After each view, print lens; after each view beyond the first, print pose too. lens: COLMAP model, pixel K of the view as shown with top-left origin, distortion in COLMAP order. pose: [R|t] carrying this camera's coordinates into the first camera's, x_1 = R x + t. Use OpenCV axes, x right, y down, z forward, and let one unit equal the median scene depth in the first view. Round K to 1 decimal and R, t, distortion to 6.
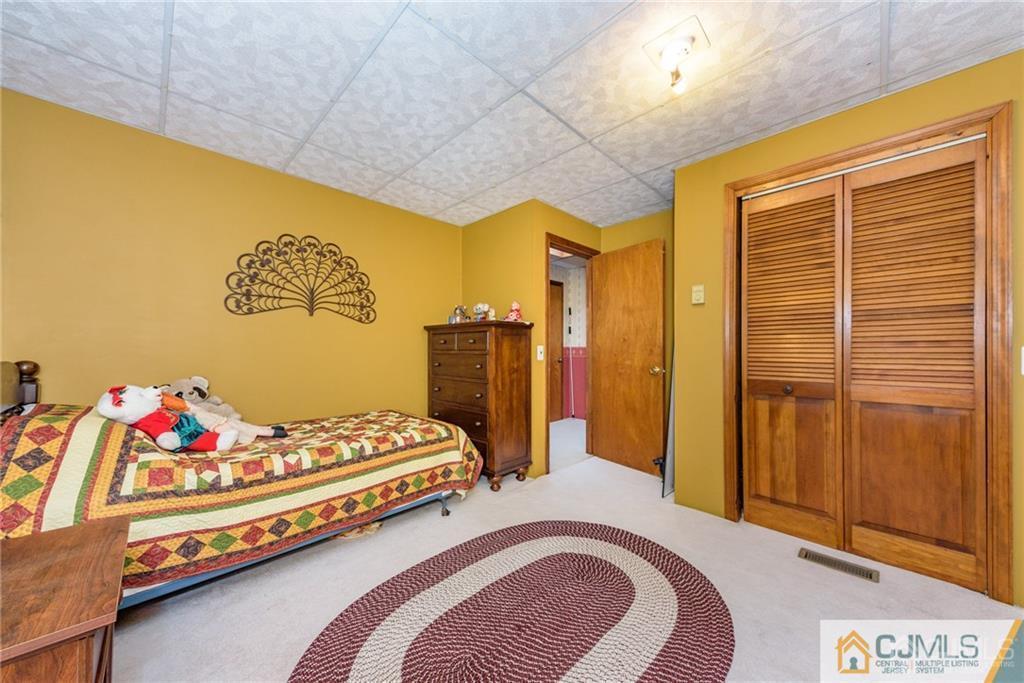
lens RADIAL K [[349.3, 0, 516.5], [0, 349.3, 346.9], [0, 0, 1]] dist [0.000777, 0.000071]
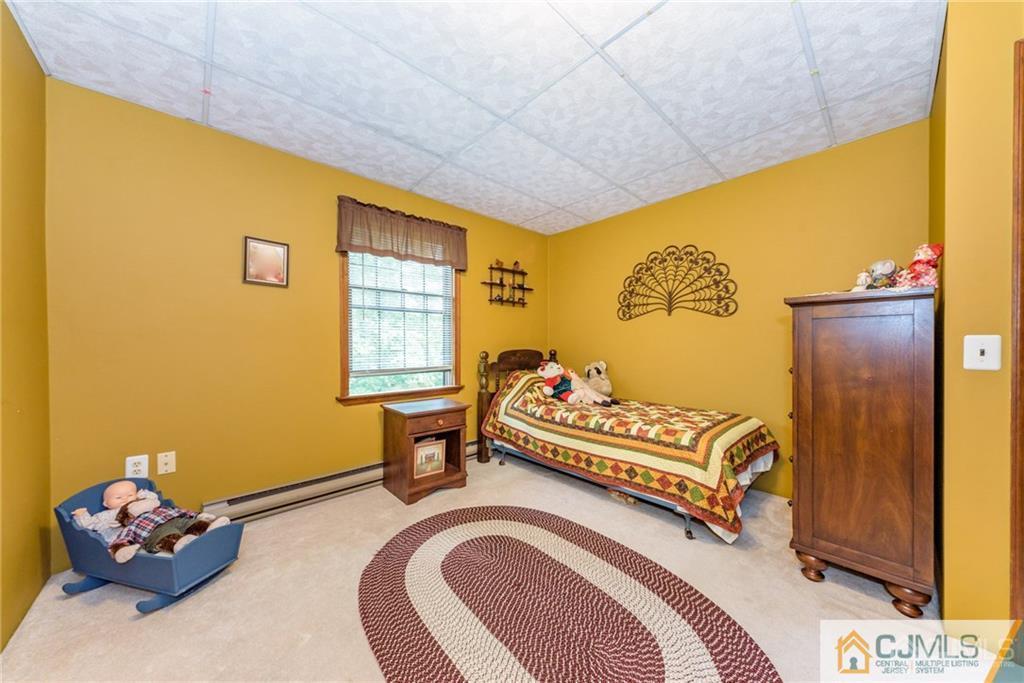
lens RADIAL K [[349.3, 0, 516.5], [0, 349.3, 346.9], [0, 0, 1]] dist [0.000777, 0.000071]
pose [[-0.052866, 0.008386, -0.998566, 0.677722], [0.011864, 0.999899, 0.007769, 0.000616], [0.998531, -0.011436, -0.052960, 0.628513]]
